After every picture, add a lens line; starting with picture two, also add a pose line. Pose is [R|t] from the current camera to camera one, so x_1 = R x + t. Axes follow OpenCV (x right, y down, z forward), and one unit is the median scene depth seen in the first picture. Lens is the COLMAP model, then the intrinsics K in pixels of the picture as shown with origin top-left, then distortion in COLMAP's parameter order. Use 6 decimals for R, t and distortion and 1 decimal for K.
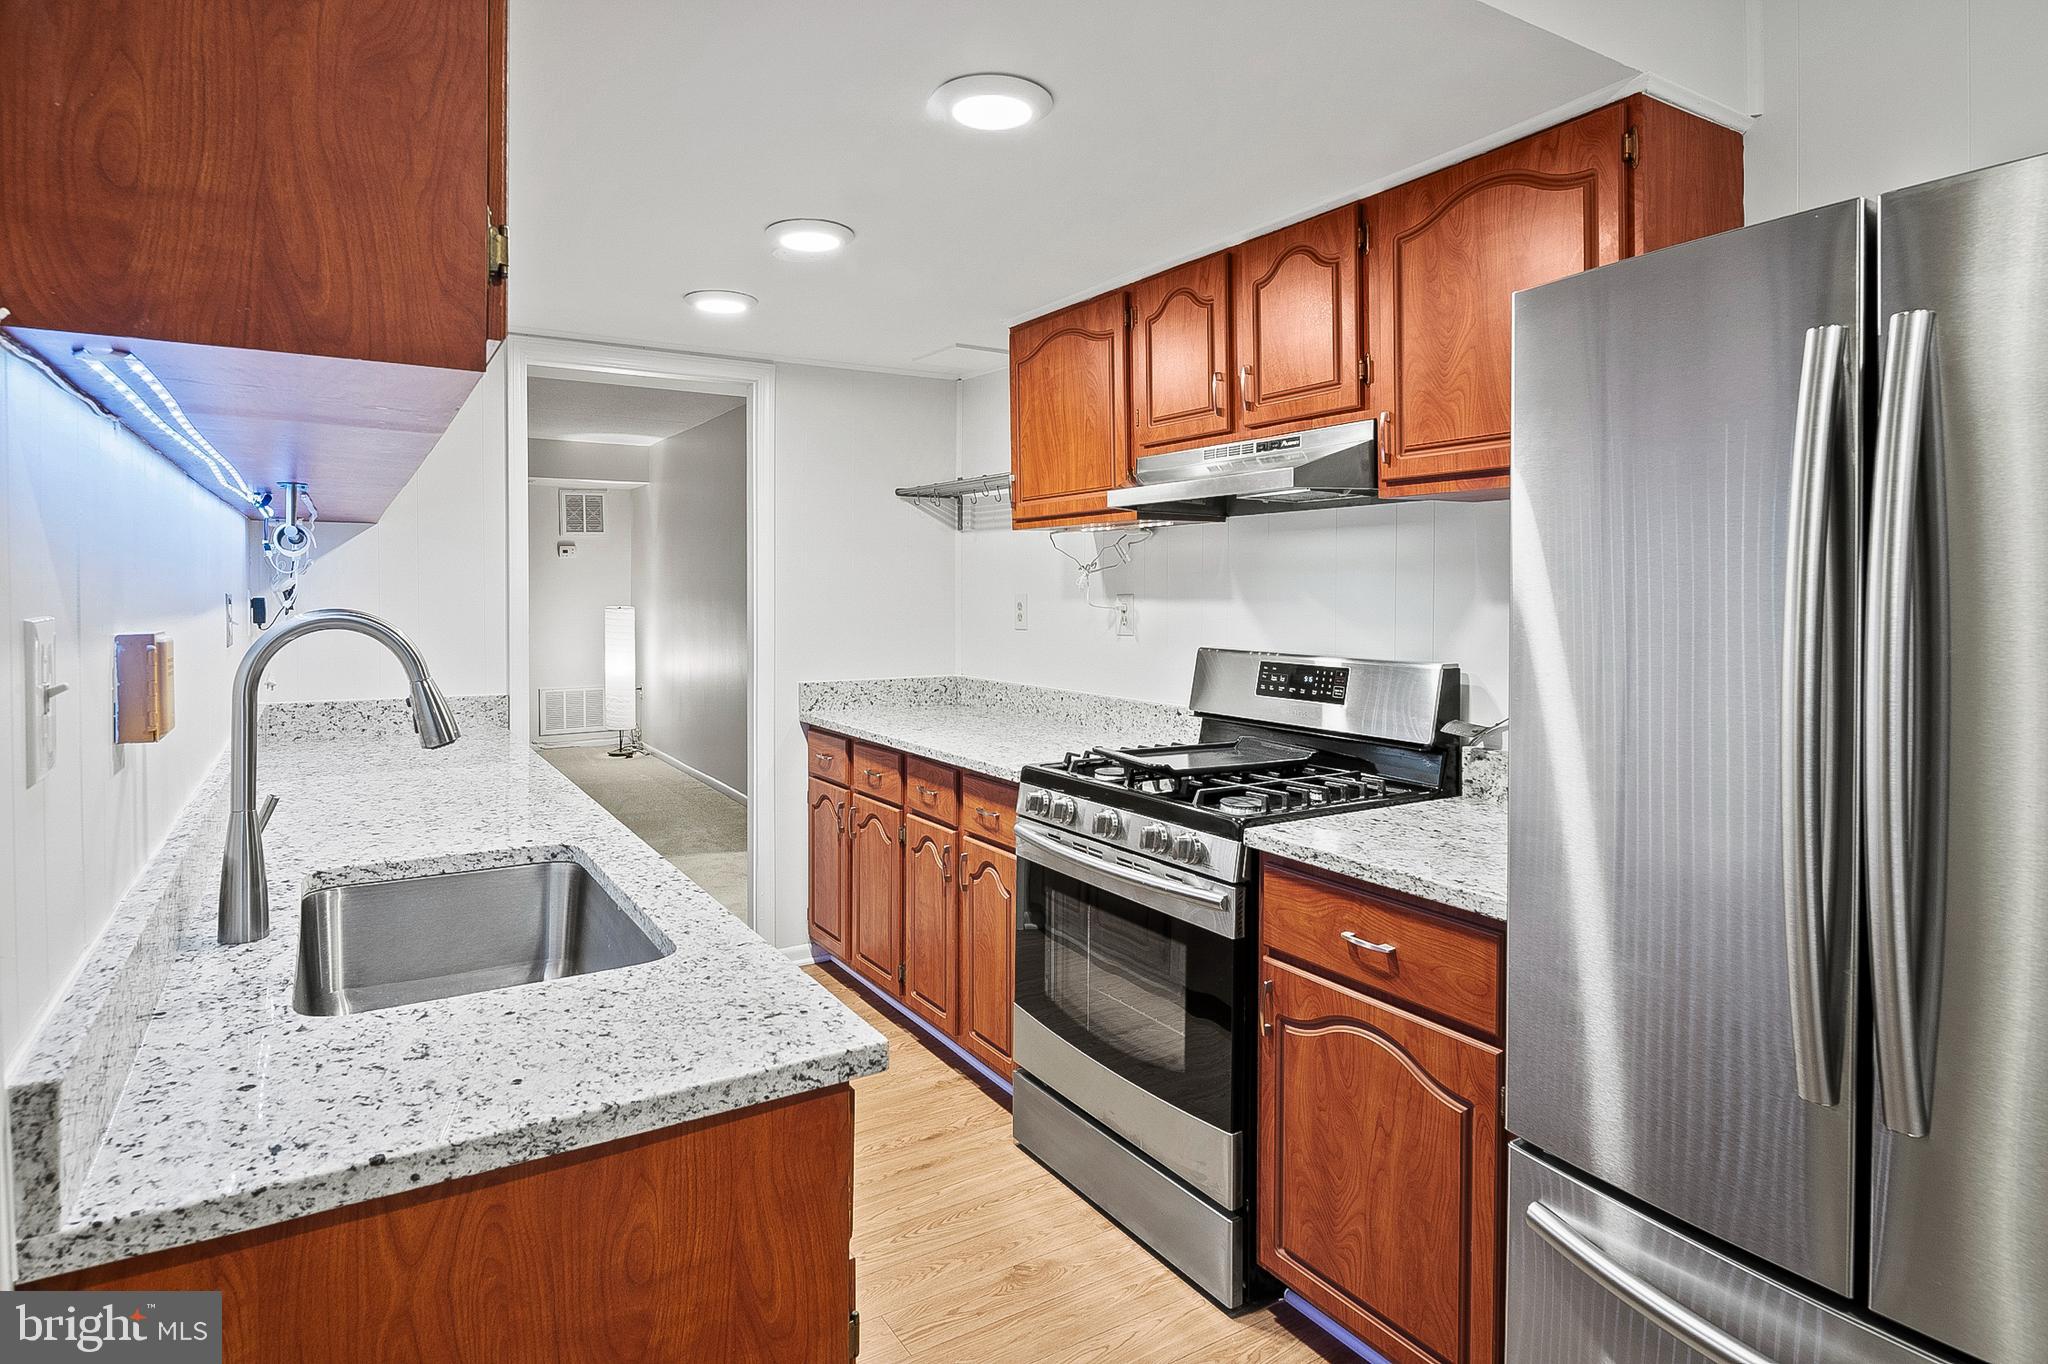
lens RADIAL K [[1111.5, 0, 1015.0], [0, 1111.5, 596.8], [0, 0, 1]] dist [-0.004395, -0.006196]
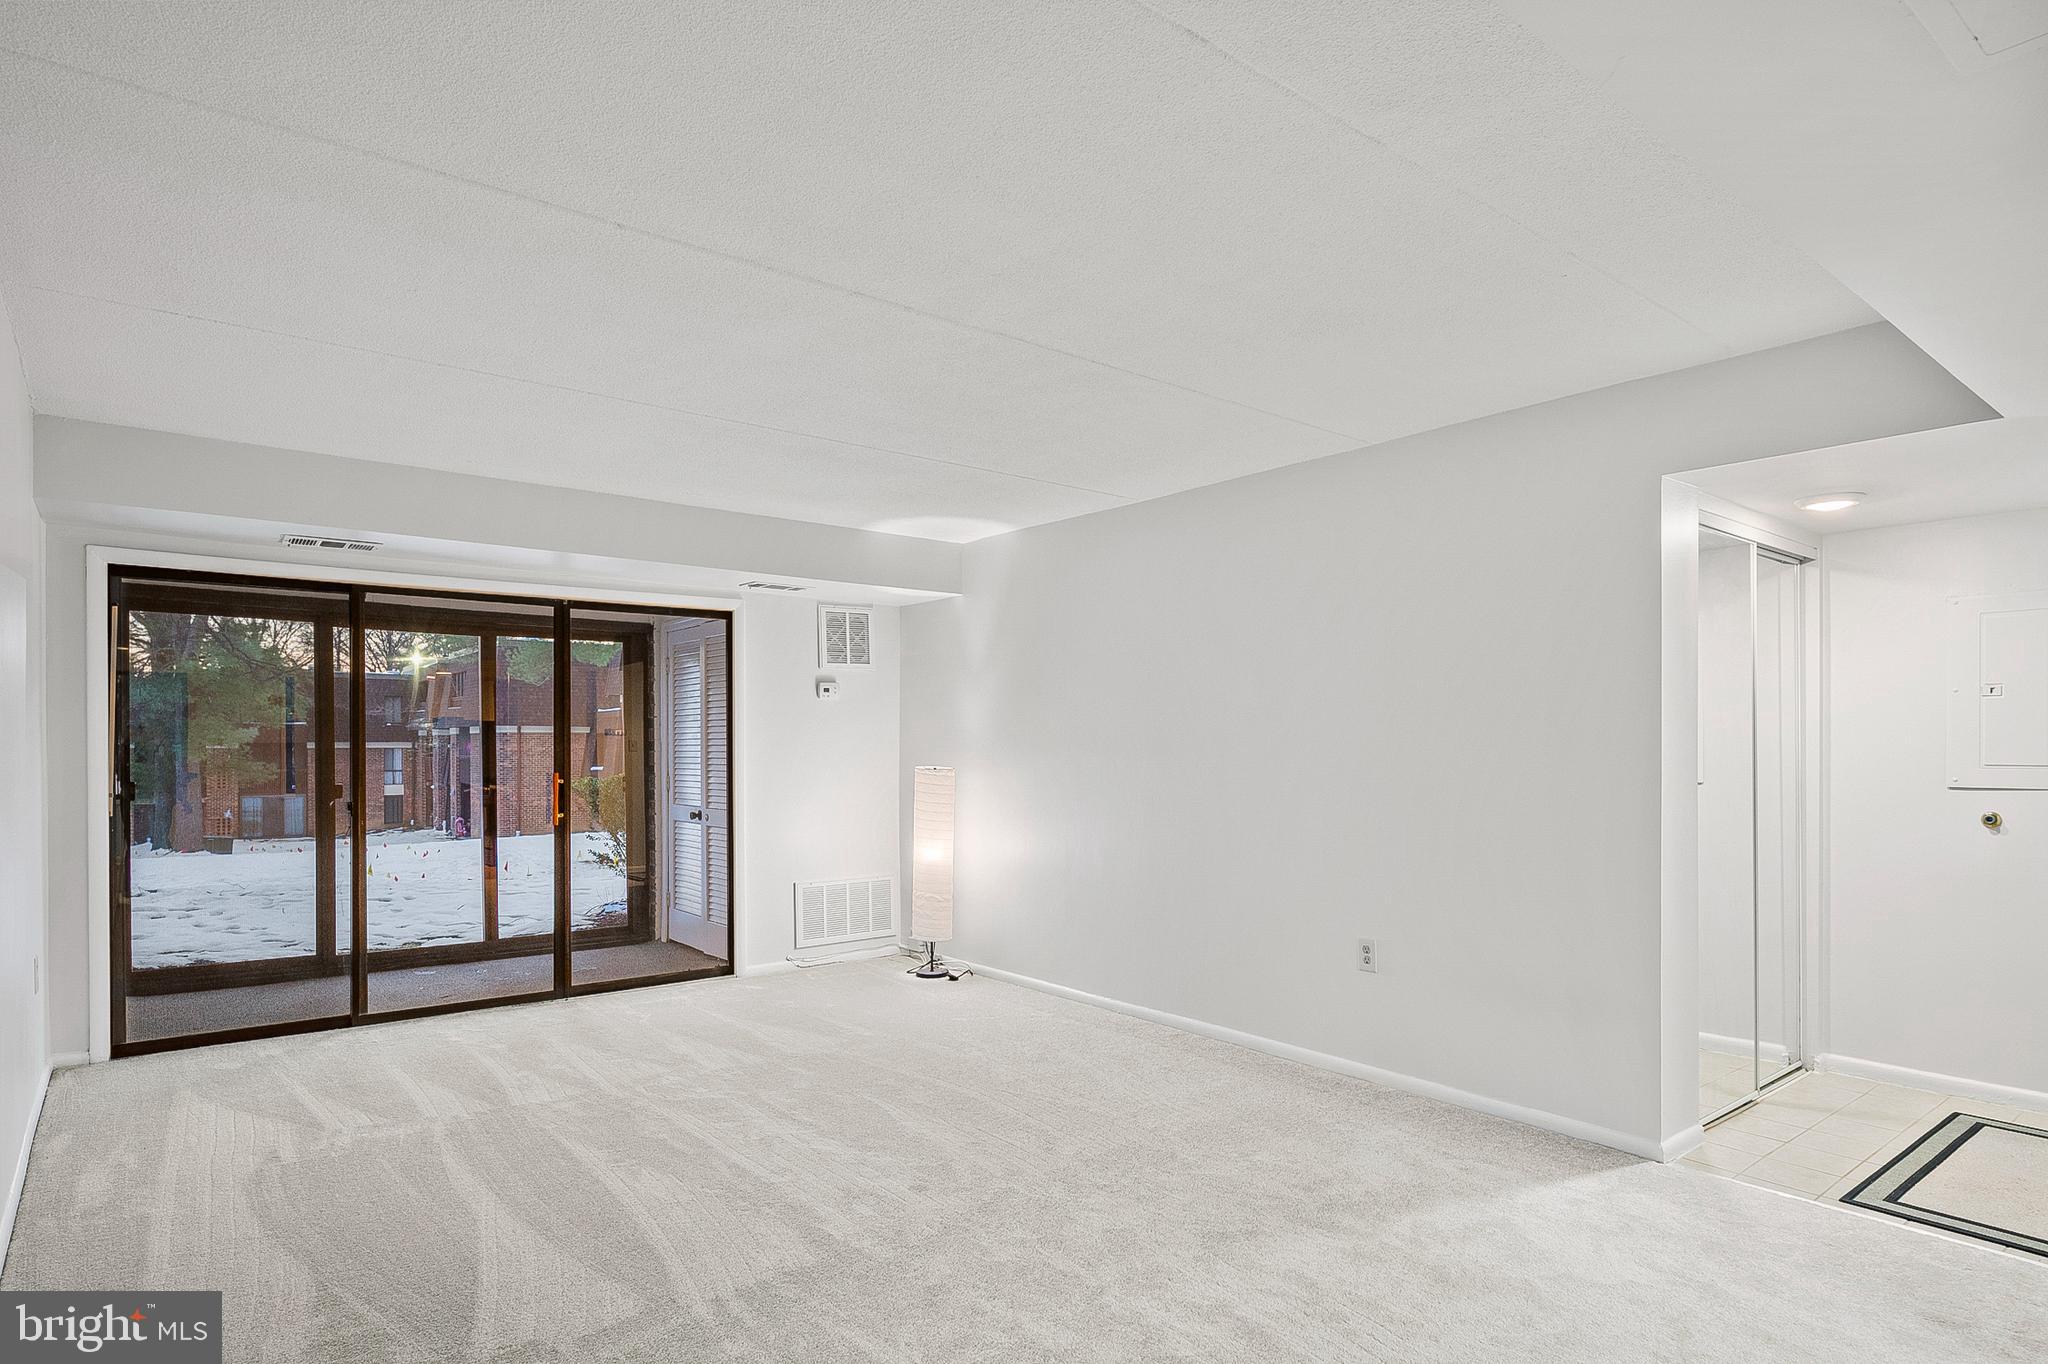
lens RADIAL K [[1111.5, 0, 1005.4], [0, 1111.5, 753.3], [0, 0, 1]] dist [-0.004395, -0.006196]
pose [[0.993537, 0.001064, 0.113508, -1.500593], [-0.000588, 0.999991, -0.004222, 0.011143], [-0.113511, 0.004128, 0.993528, 1.113465]]
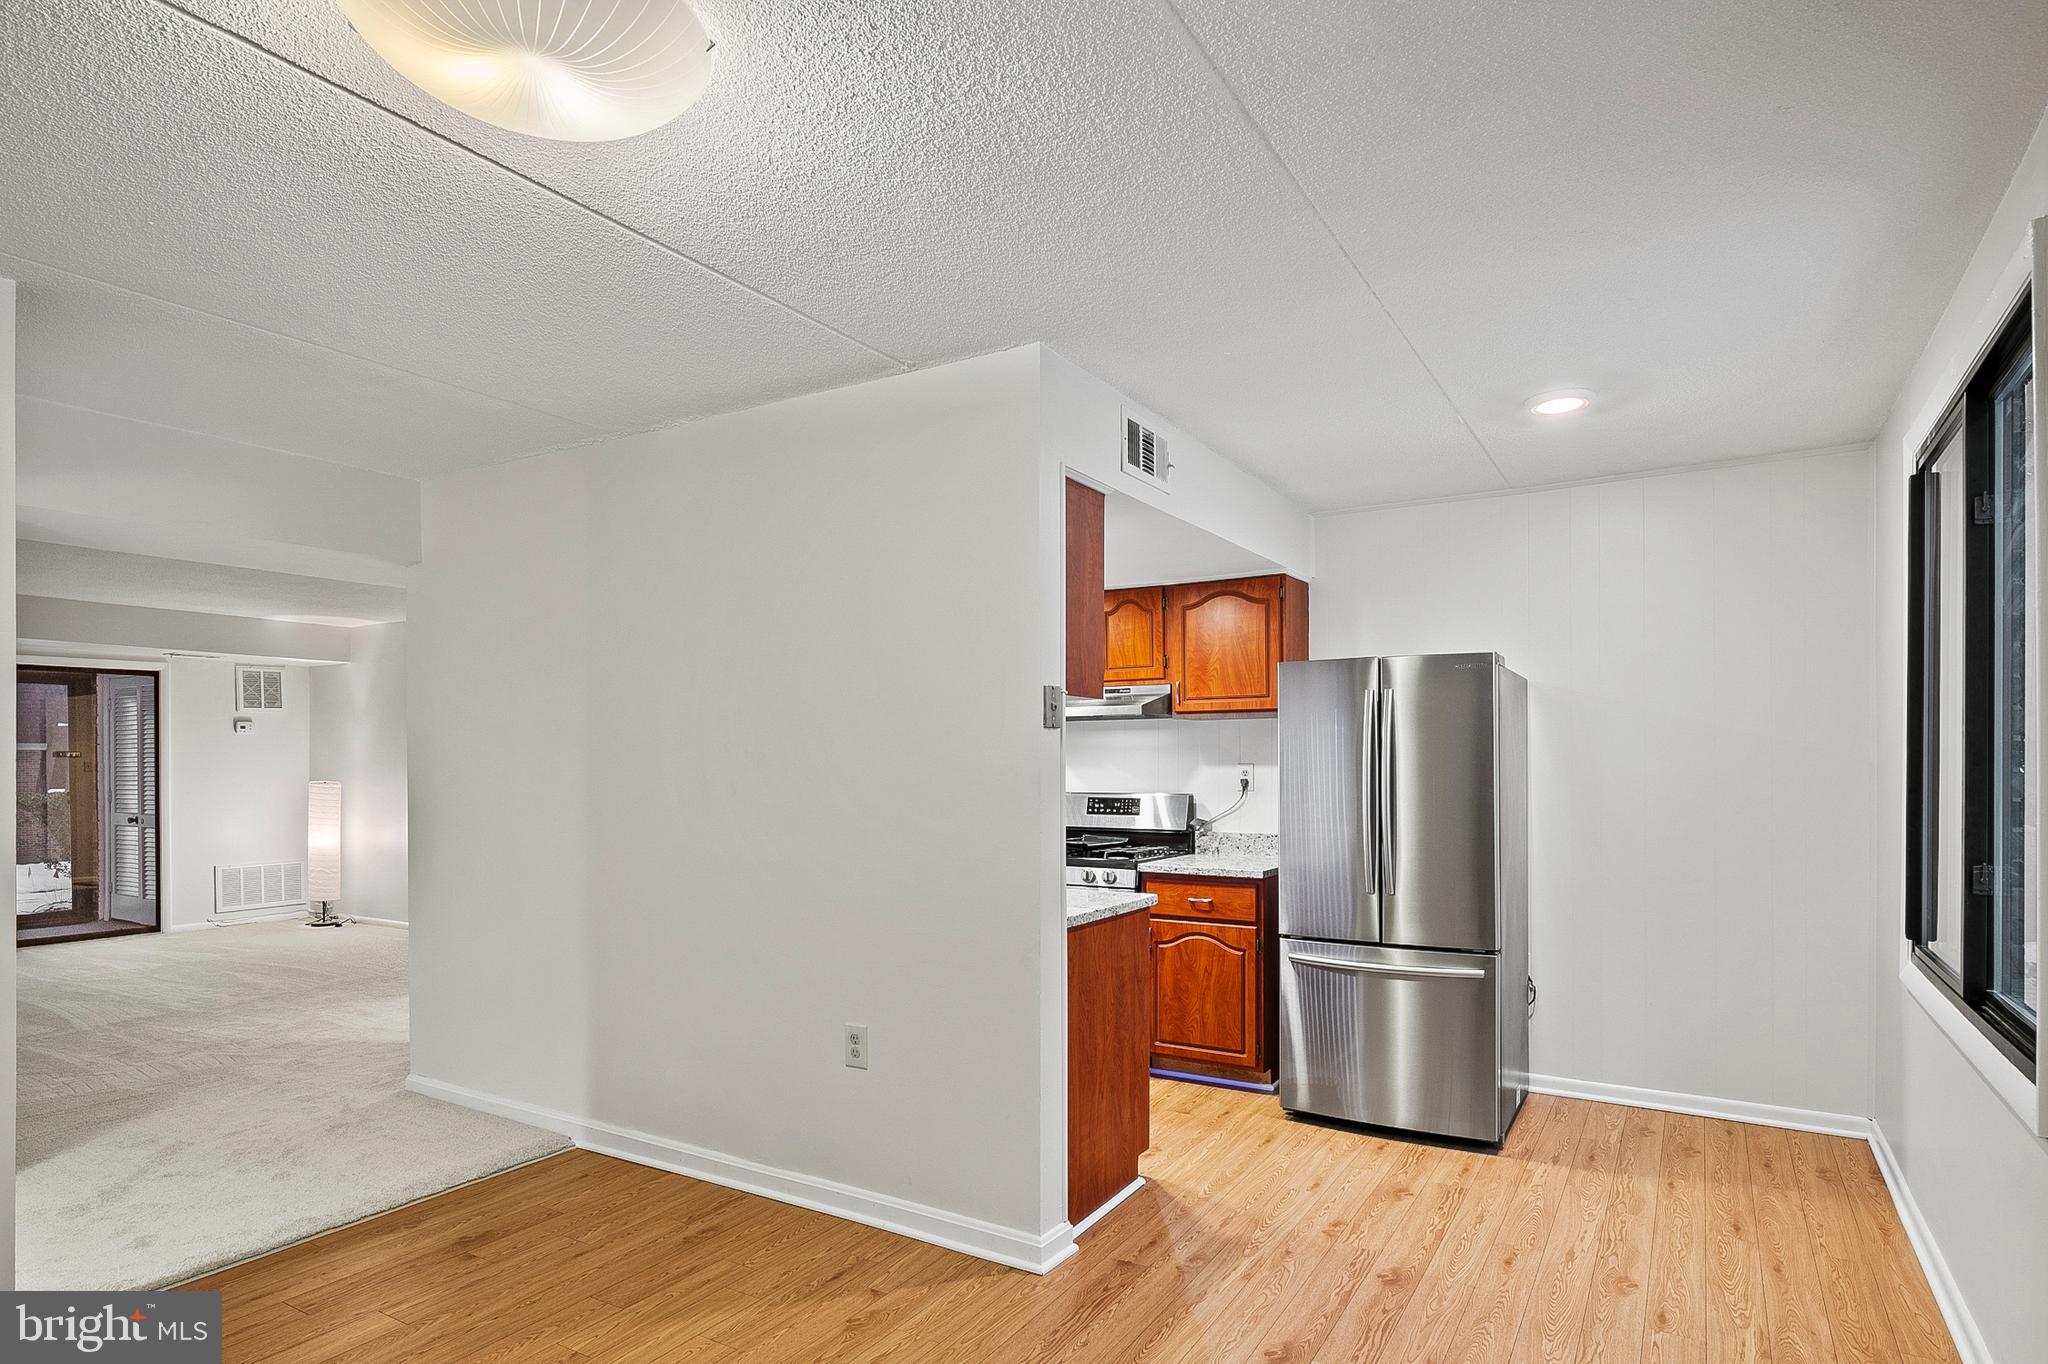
lens RADIAL K [[1111.5, 0, 1033.2], [0, 1111.5, 759.2], [0, 0, 1]] dist [-0.004395, -0.006196]
pose [[0.886567, -0.000664, 0.462599, -0.950608], [0.006715, 0.999912, -0.011435, 0.016173], [-0.462551, 0.013245, 0.886494, -0.852235]]
